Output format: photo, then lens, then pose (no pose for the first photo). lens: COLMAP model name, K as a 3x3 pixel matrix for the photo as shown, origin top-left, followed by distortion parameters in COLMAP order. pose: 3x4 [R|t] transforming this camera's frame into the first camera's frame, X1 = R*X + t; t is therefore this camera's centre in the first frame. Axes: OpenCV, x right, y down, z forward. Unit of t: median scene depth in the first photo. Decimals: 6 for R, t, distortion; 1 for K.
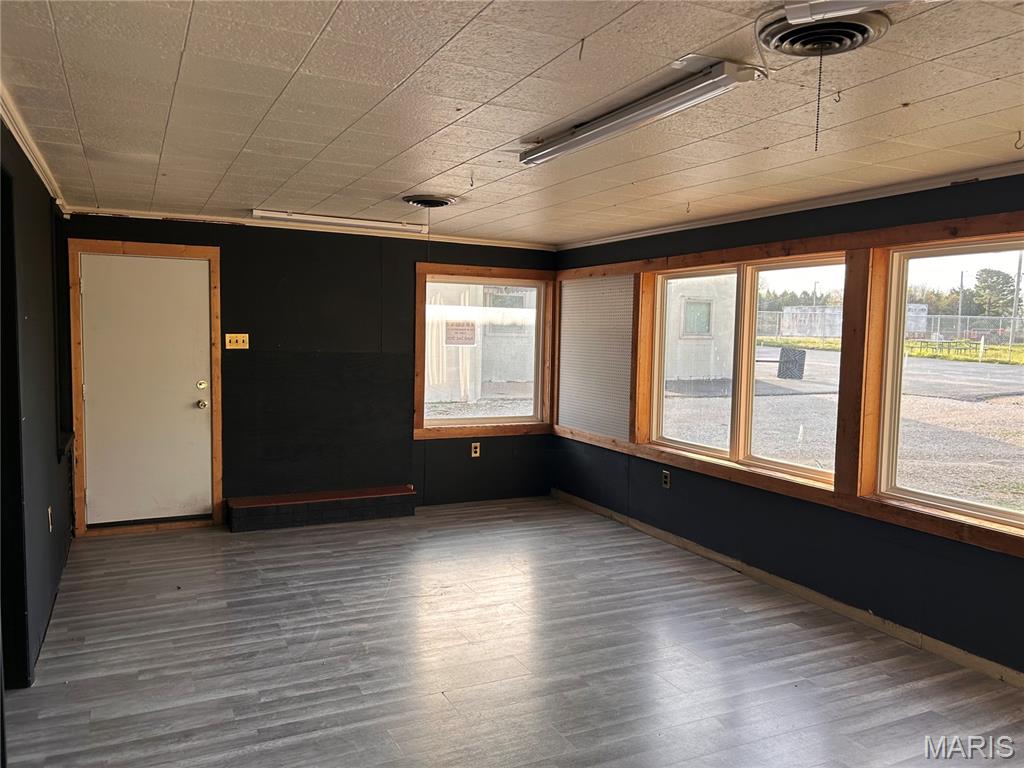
lens RADIAL K [[772.0, 0, 506.9], [0, 772.0, 381.6], [0, 0, 1]] dist [0.058631, -0.048406]
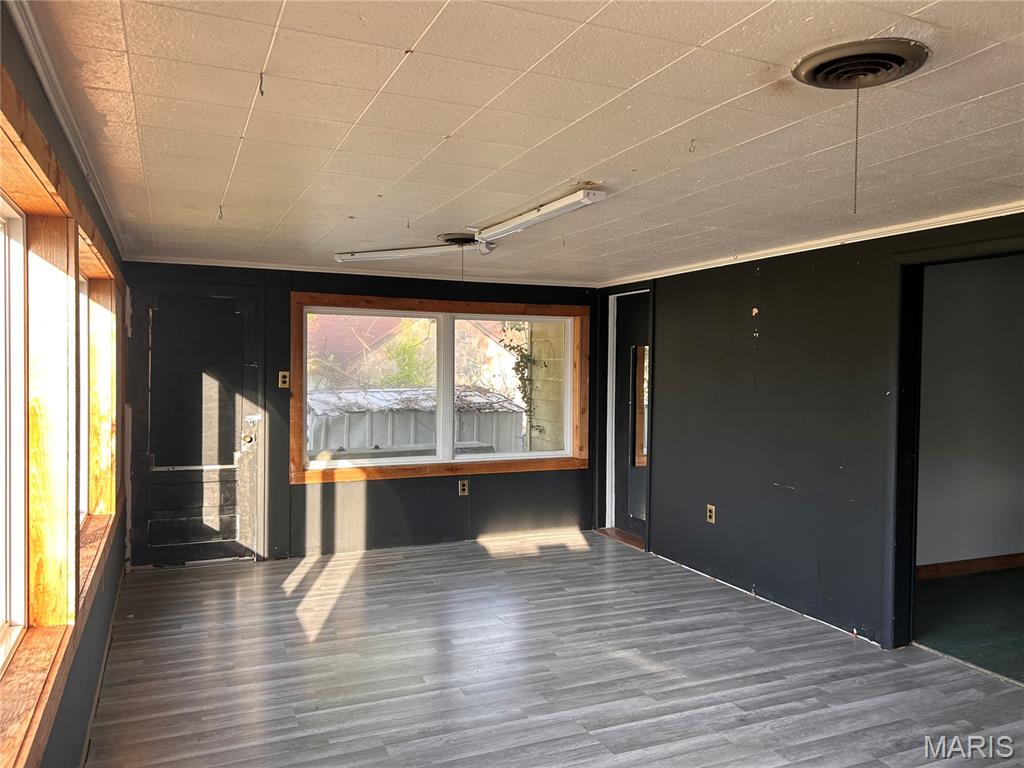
lens RADIAL K [[772.0, 0, 513.1], [0, 772.0, 385.2], [0, 0, 1]] dist [0.058631, -0.048406]
pose [[-0.998793, -0.031096, 0.038022, 0.090502], [-0.027539, 0.995492, 0.090756, -0.129720], [-0.040672, 0.089600, -0.995147, 2.002635]]
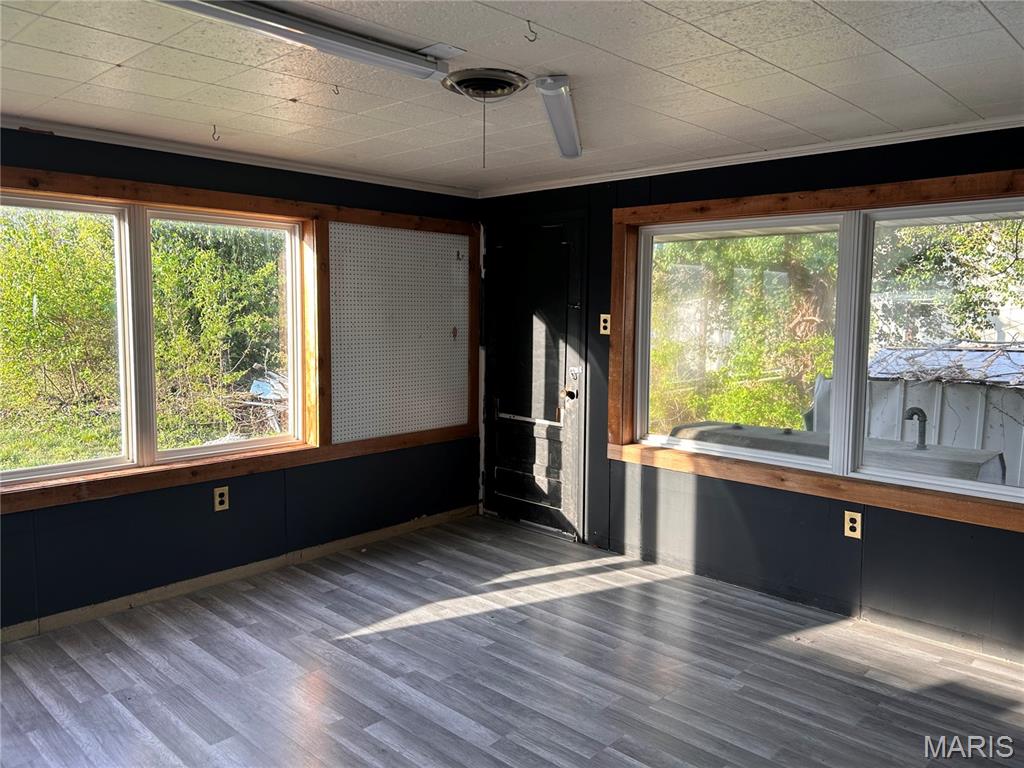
lens RADIAL K [[772.0, 0, 510.3], [0, 772.0, 376.5], [0, 0, 1]] dist [0.058631, -0.048406]
pose [[-0.342052, -0.111802, 0.933006, -0.569796], [0.046173, 0.989698, 0.135523, -0.070110], [-0.938546, 0.089435, -0.333366, 0.878437]]
